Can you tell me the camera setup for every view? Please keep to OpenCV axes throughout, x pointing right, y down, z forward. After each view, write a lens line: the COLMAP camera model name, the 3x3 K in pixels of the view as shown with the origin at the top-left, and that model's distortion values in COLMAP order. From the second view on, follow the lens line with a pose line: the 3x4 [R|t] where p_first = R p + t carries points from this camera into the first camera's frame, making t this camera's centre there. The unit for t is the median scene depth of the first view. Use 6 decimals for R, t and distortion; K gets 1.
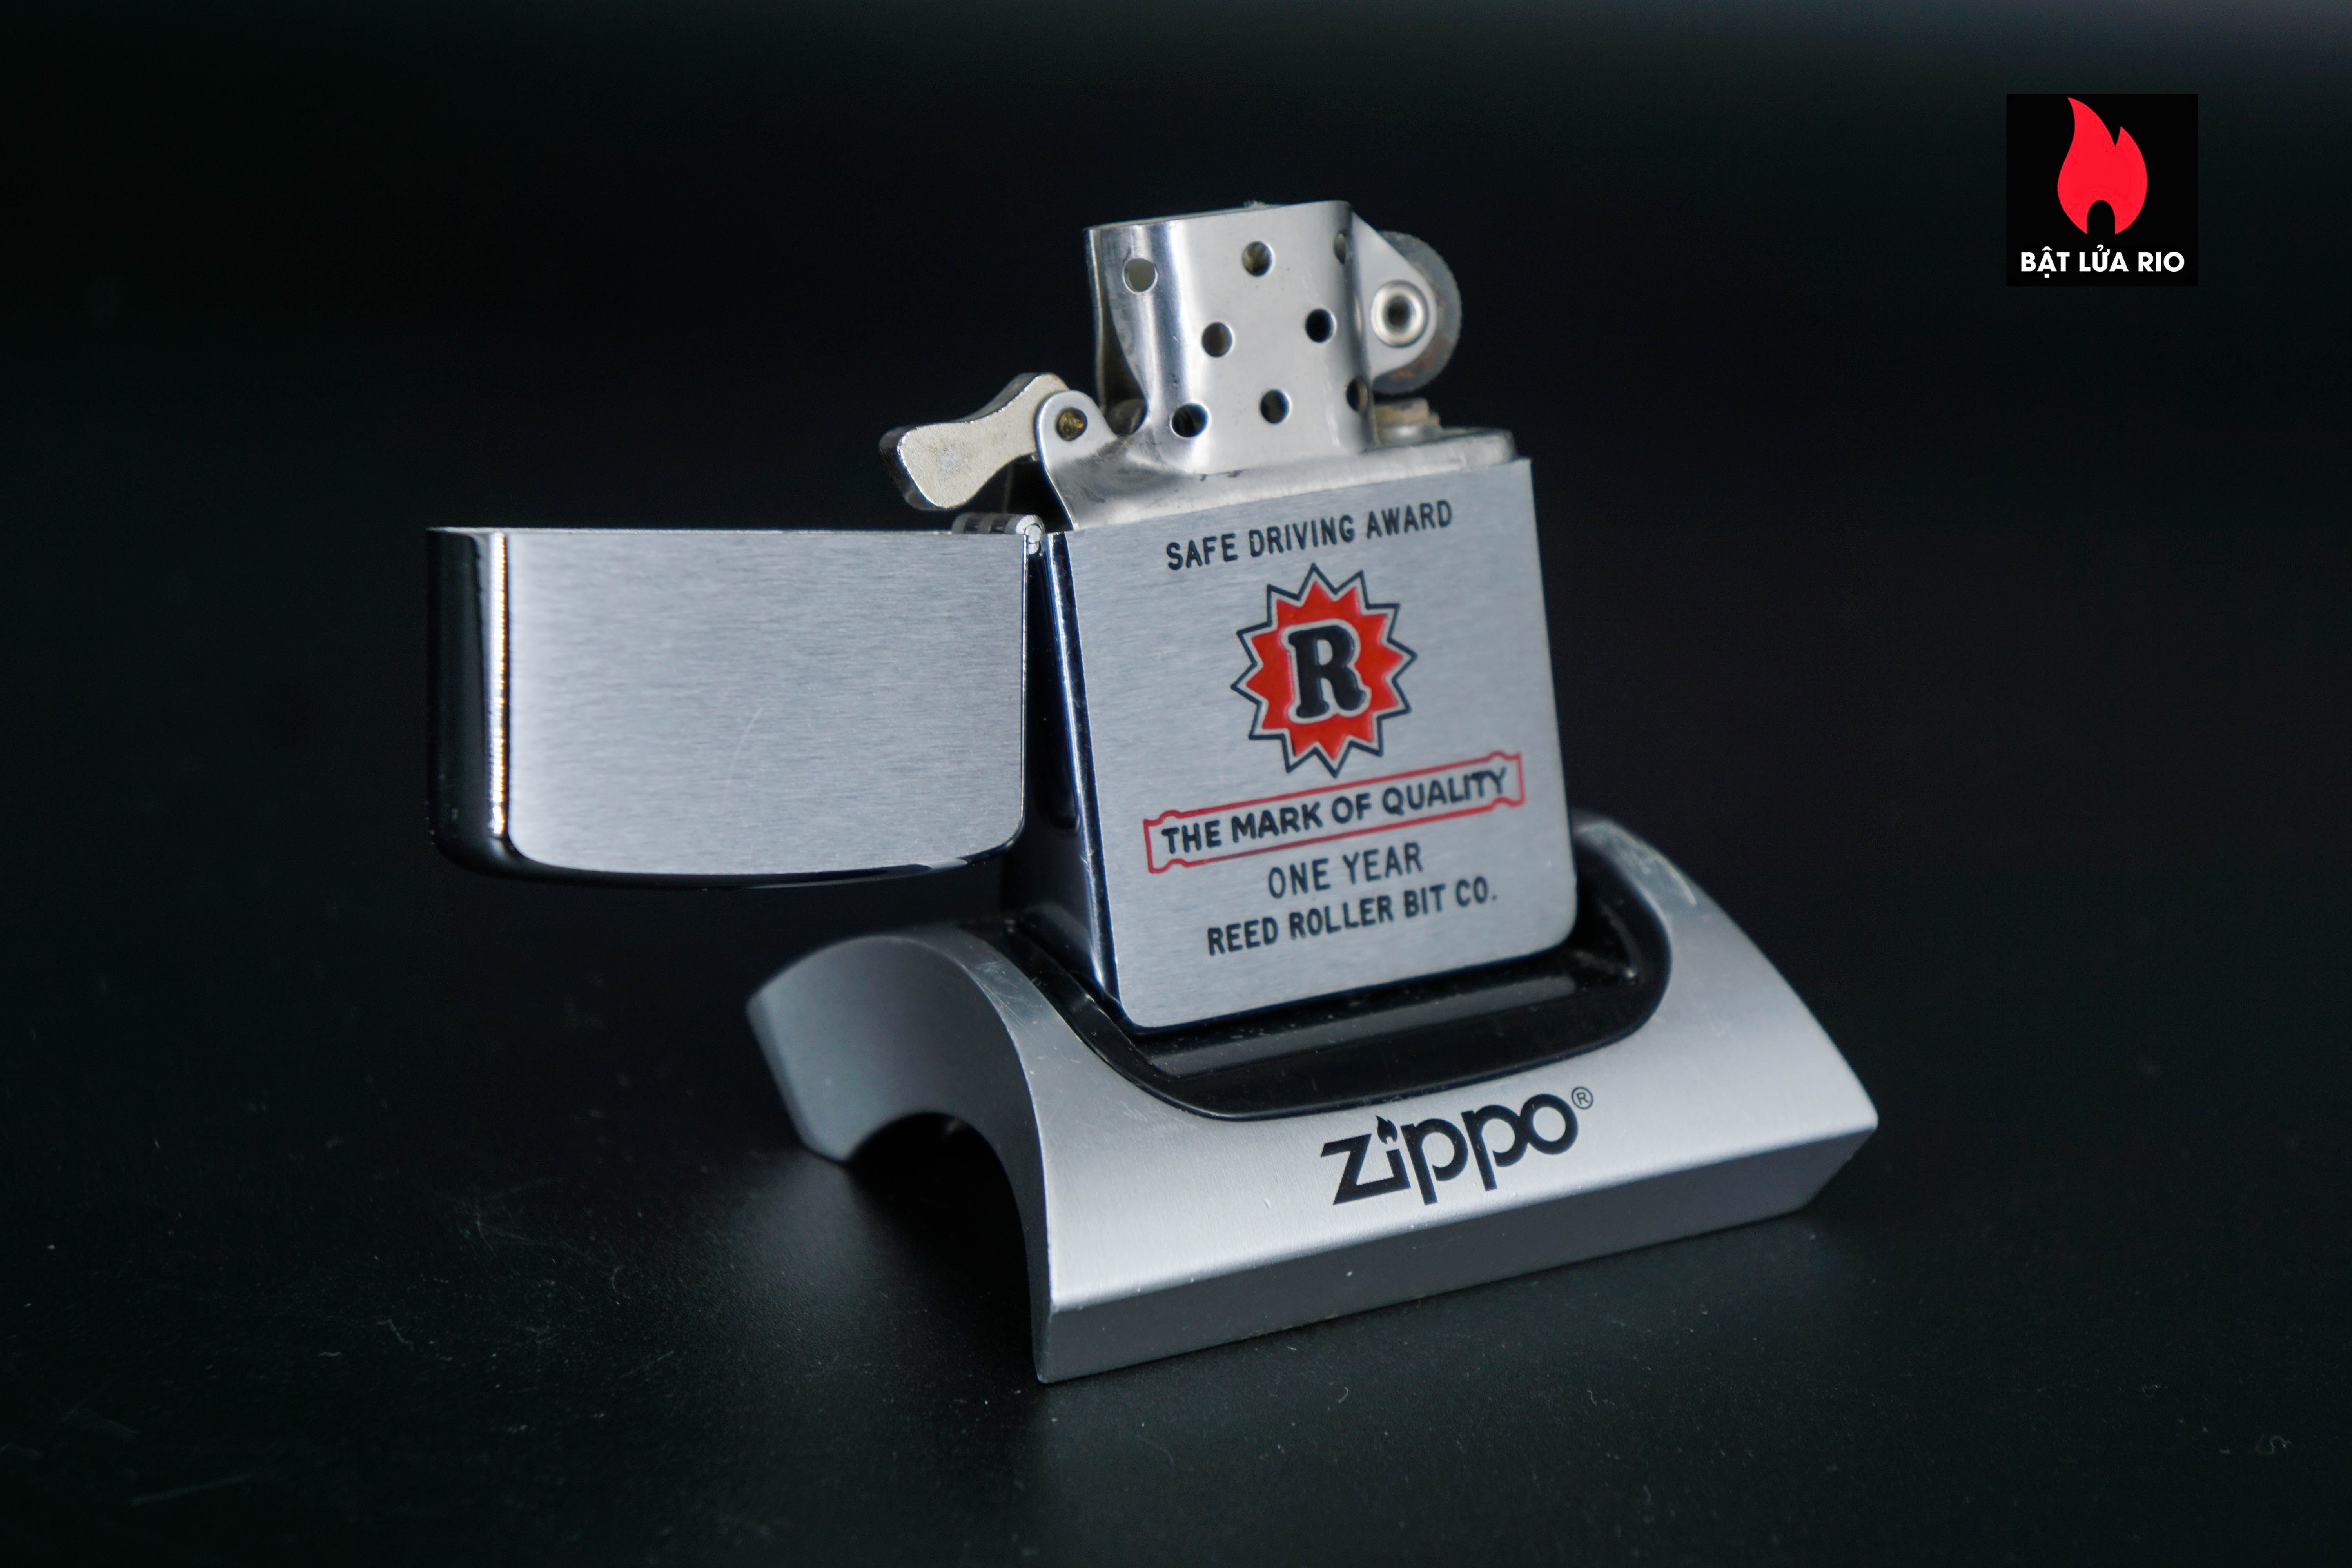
lens RADIAL K [[5678.8, 0, 1176.0], [0, 5678.8, 784.0], [0, 0, 1]] dist [0.230730, 0.675202]
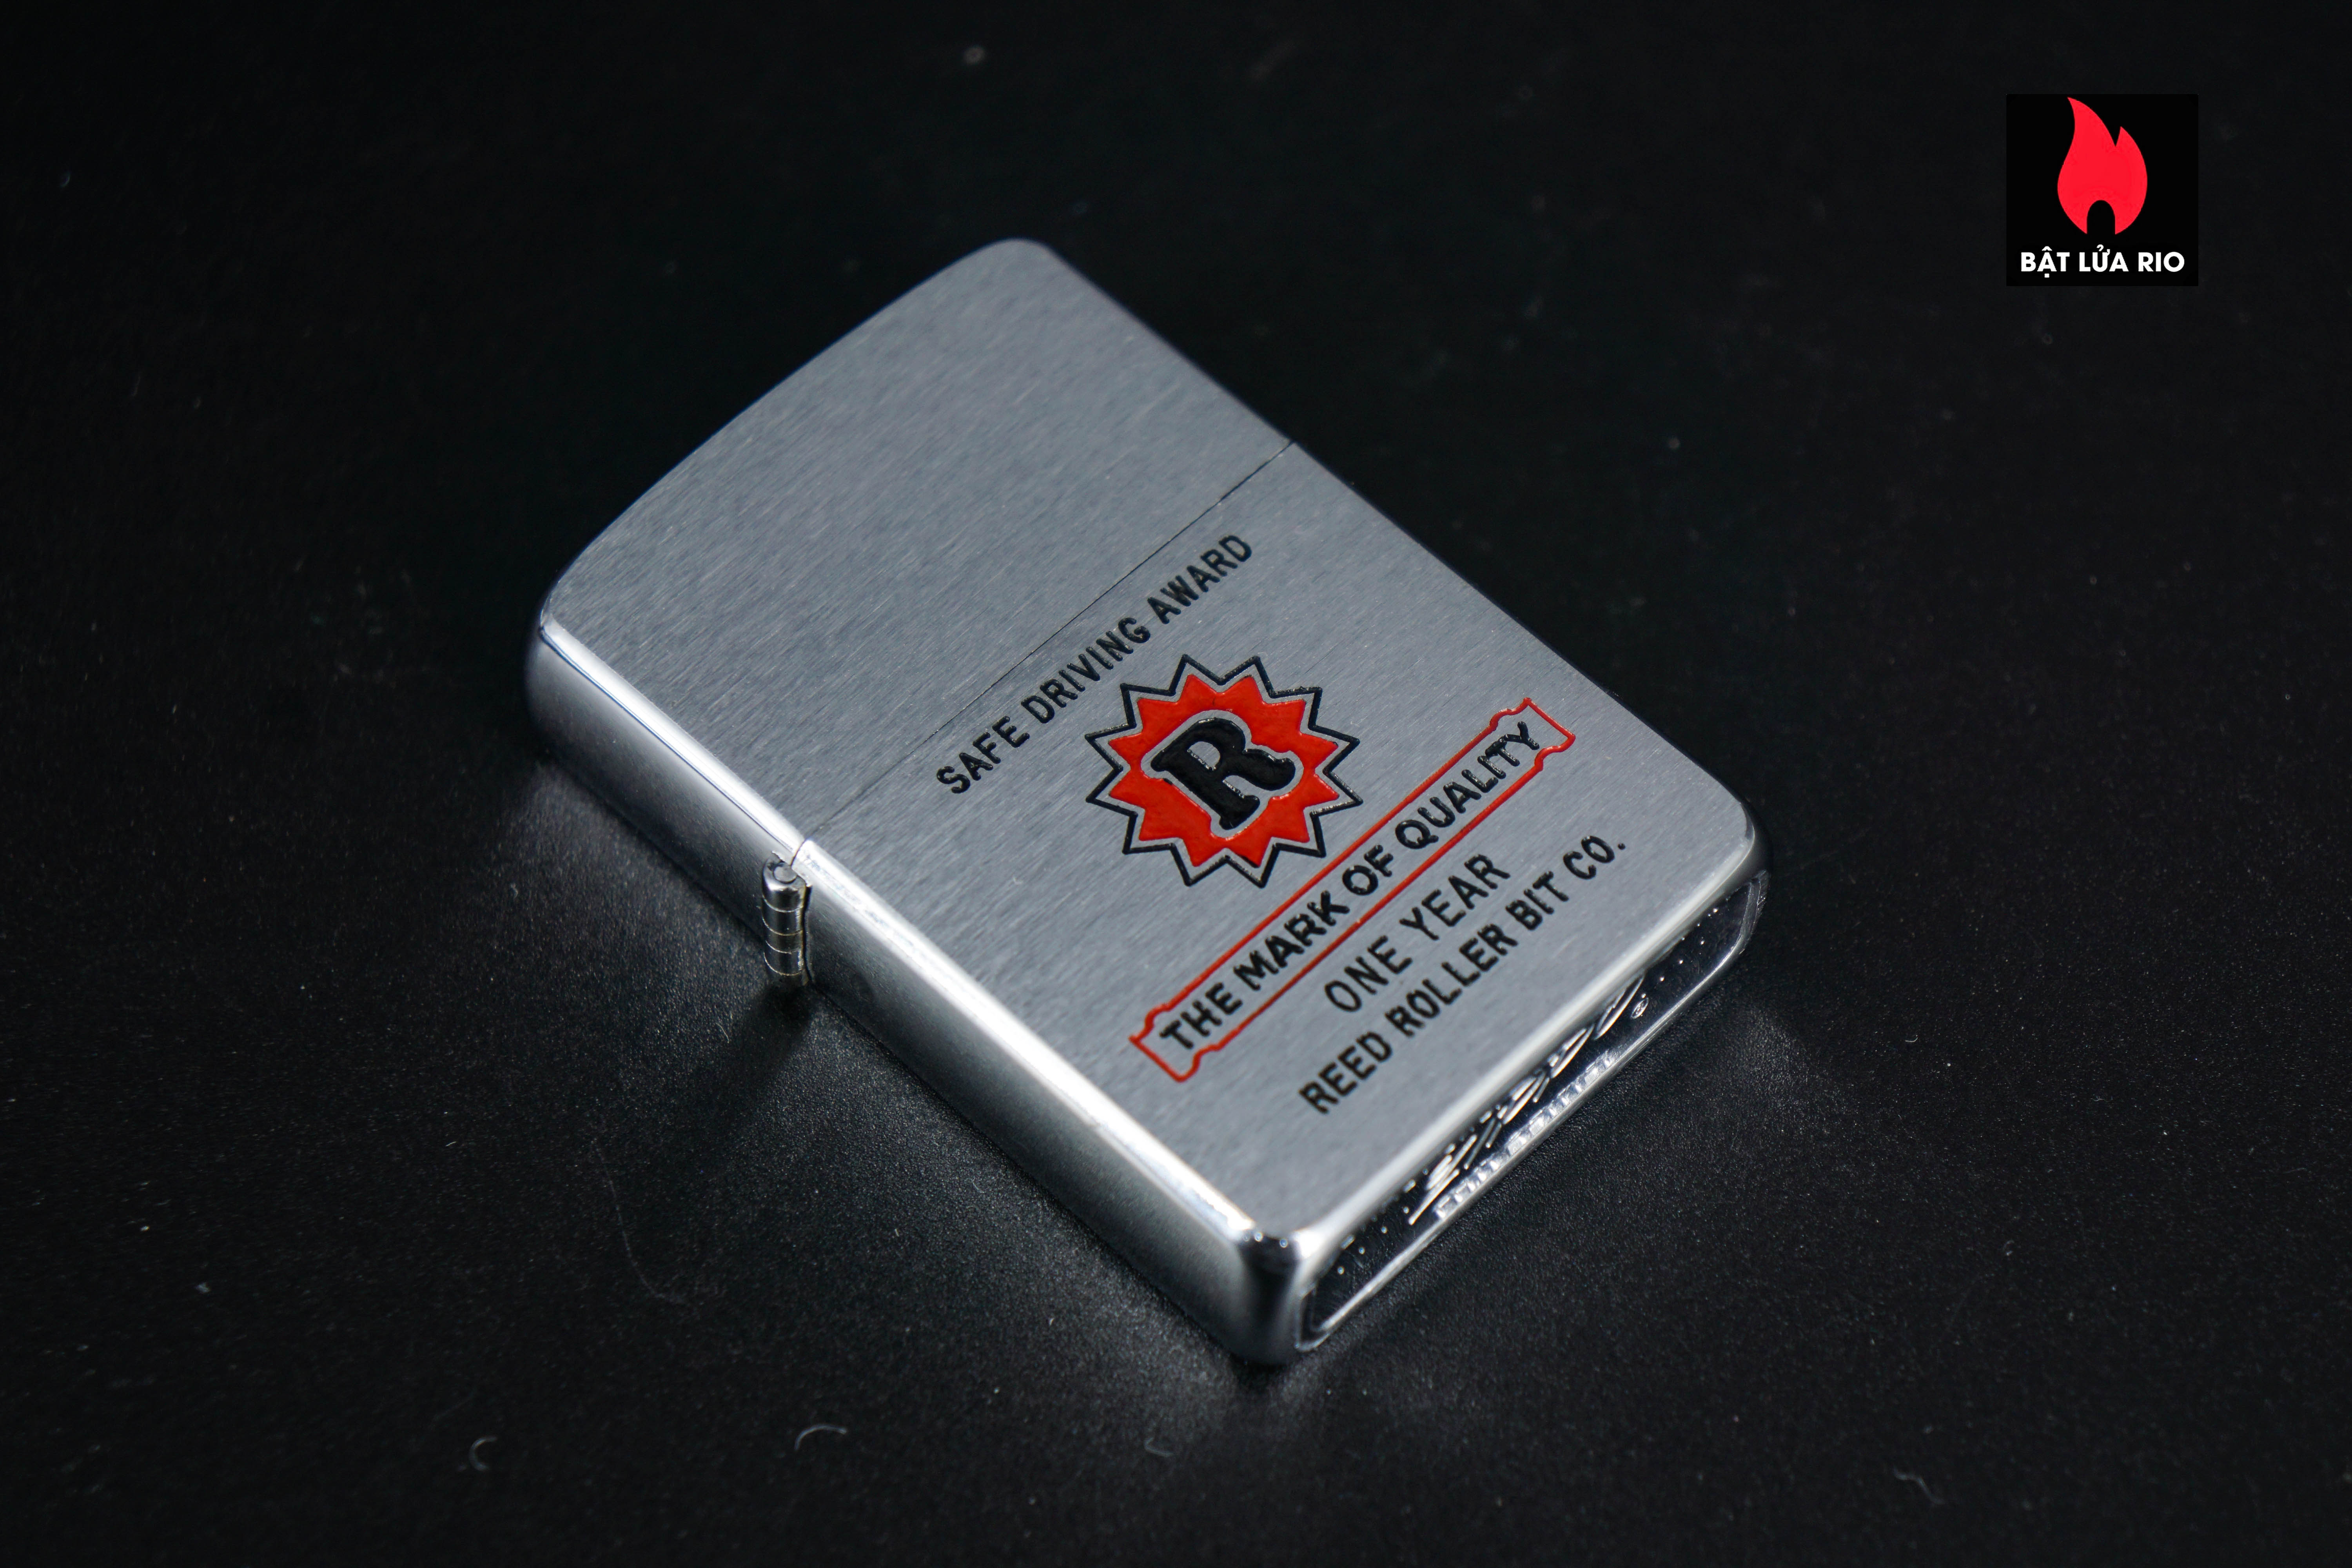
lens RADIAL K [[5678.8, 0, 1176.0], [0, 5678.8, 784.0], [0, 0, 1]] dist [0.230730, 0.675202]
pose [[0.710261, -0.700173, -0.072710, 0.075847], [0.596451, 0.653447, -0.466104, 0.333319], [0.373866, 0.287687, 0.881737, 0.324871]]
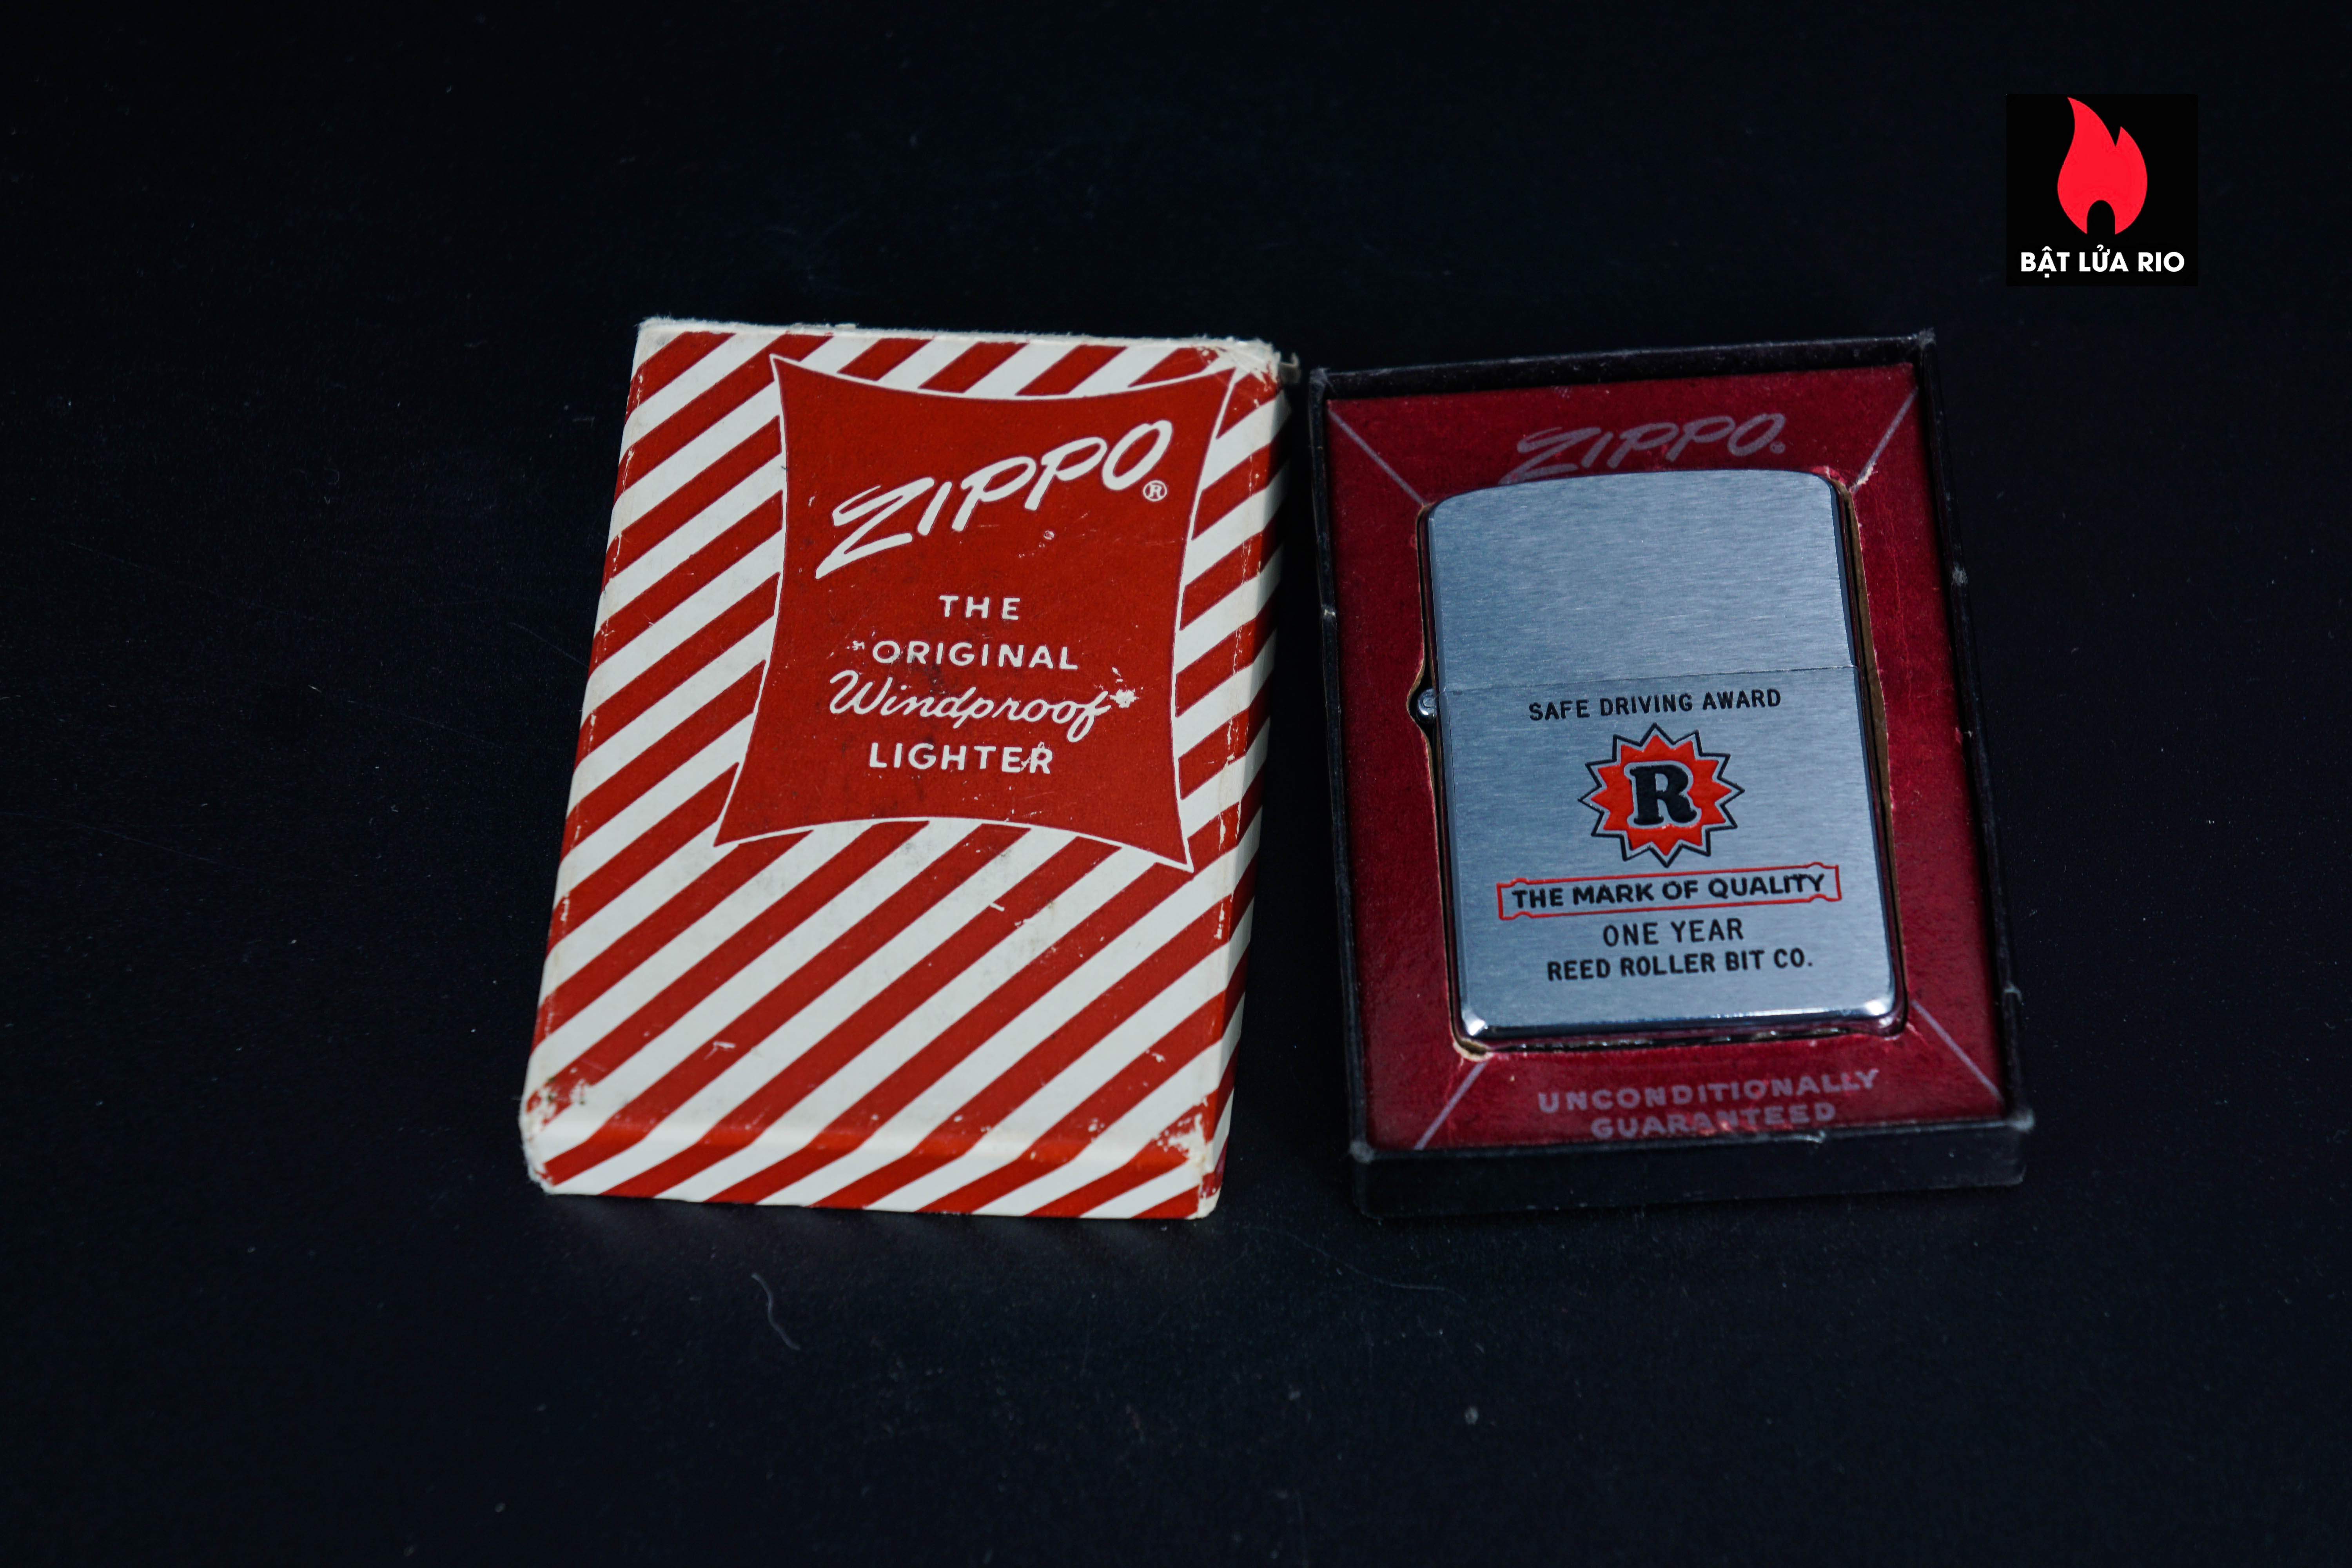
lens RADIAL K [[5678.8, 0, 1176.0], [0, 5678.8, 784.0], [0, 0, 1]] dist [0.230730, 0.675202]
pose [[0.853551, -0.189018, -0.485513, 0.561614], [-0.126828, 0.828459, -0.545500, 0.699098], [0.505337, 0.527189, 0.683159, 0.056901]]
